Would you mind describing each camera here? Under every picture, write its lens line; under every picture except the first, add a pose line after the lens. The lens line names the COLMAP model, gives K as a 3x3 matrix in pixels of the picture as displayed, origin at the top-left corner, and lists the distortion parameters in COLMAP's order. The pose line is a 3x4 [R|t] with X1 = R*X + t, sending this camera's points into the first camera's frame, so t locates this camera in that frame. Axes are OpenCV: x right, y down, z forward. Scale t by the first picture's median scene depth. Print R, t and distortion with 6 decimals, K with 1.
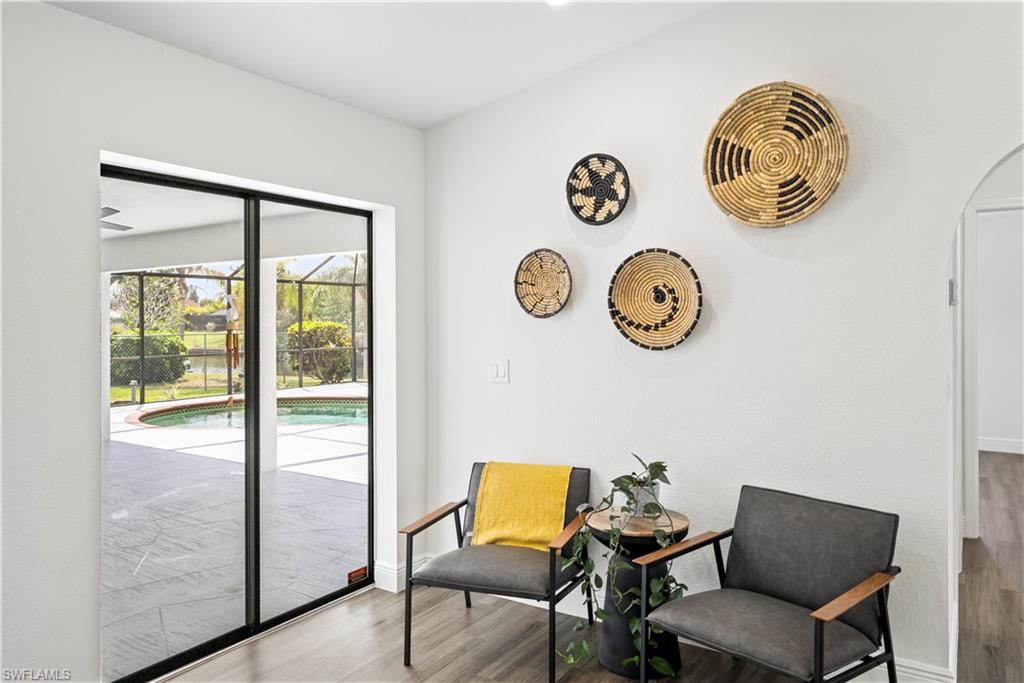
lens RADIAL K [[711.4, 0, 510.4], [0, 711.4, 317.7], [0, 0, 1]] dist [0.000927, 0.002630]
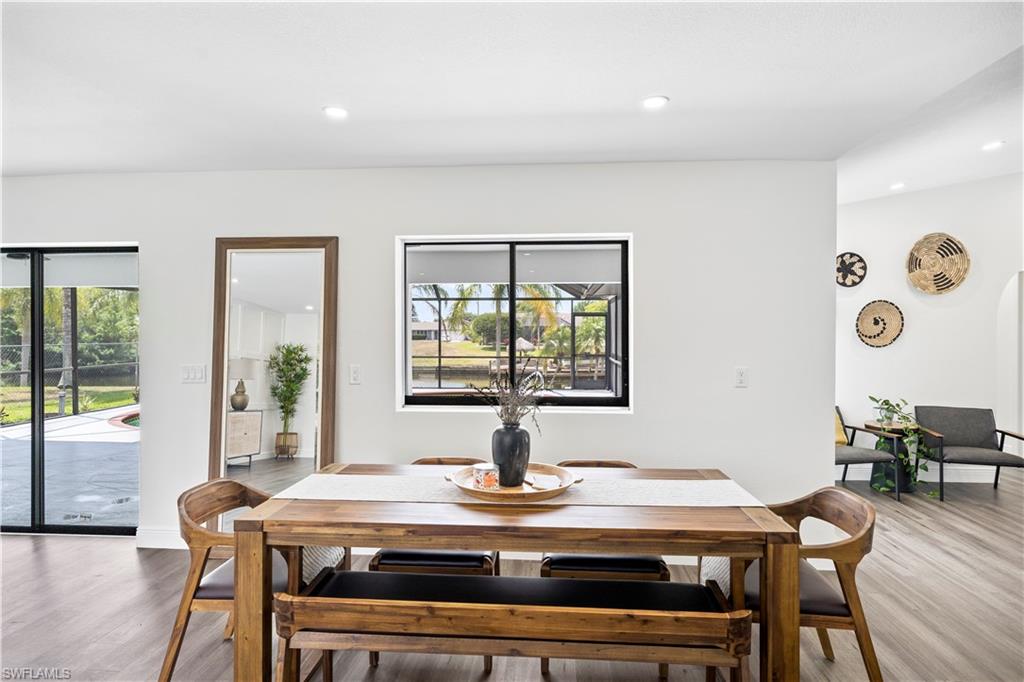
lens RADIAL K [[580.2, 0, 510.7], [0, 580.2, 327.4], [0, 0, 1]] dist [-0.001232, 0.000191]
pose [[0.870186, 0.003499, 0.492710, -1.605618], [-0.006257, 0.999973, 0.003950, -0.014353], [-0.492683, -0.006520, 0.870184, 0.024727]]
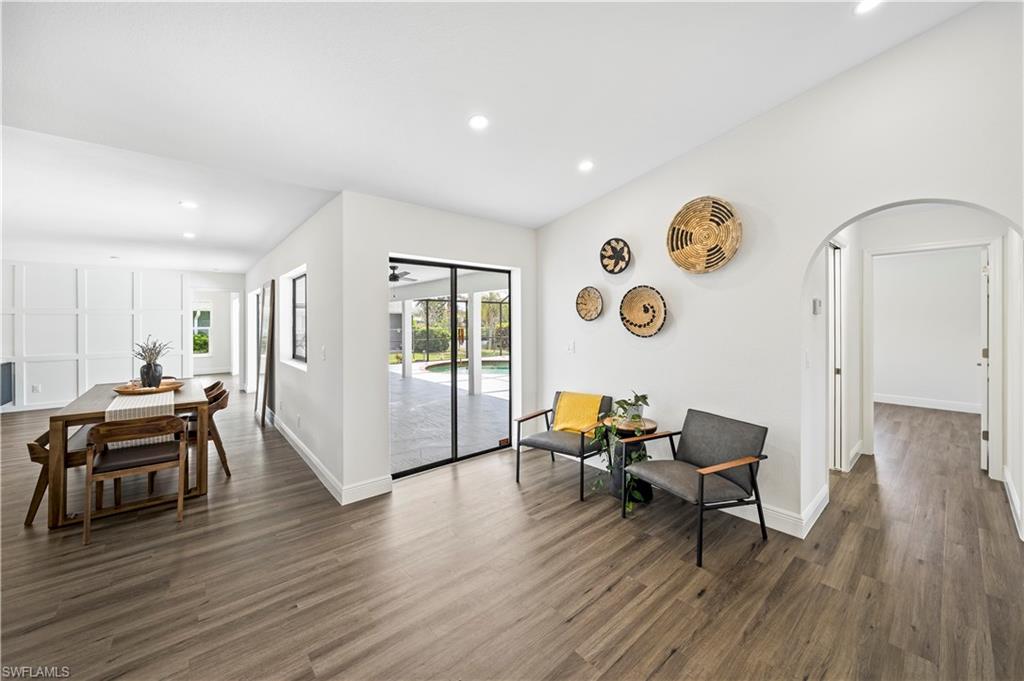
lens RADIAL K [[382.5, 0, 511.1], [0, 382.5, 322.5], [0, 0, 1]] dist [-0.000888, -0.000098]
pose [[0.961284, 0.000412, -0.275559, 0.142696], [0.000938, 0.999988, 0.004765, -0.000771], [0.275558, -0.004839, 0.961272, -0.108029]]
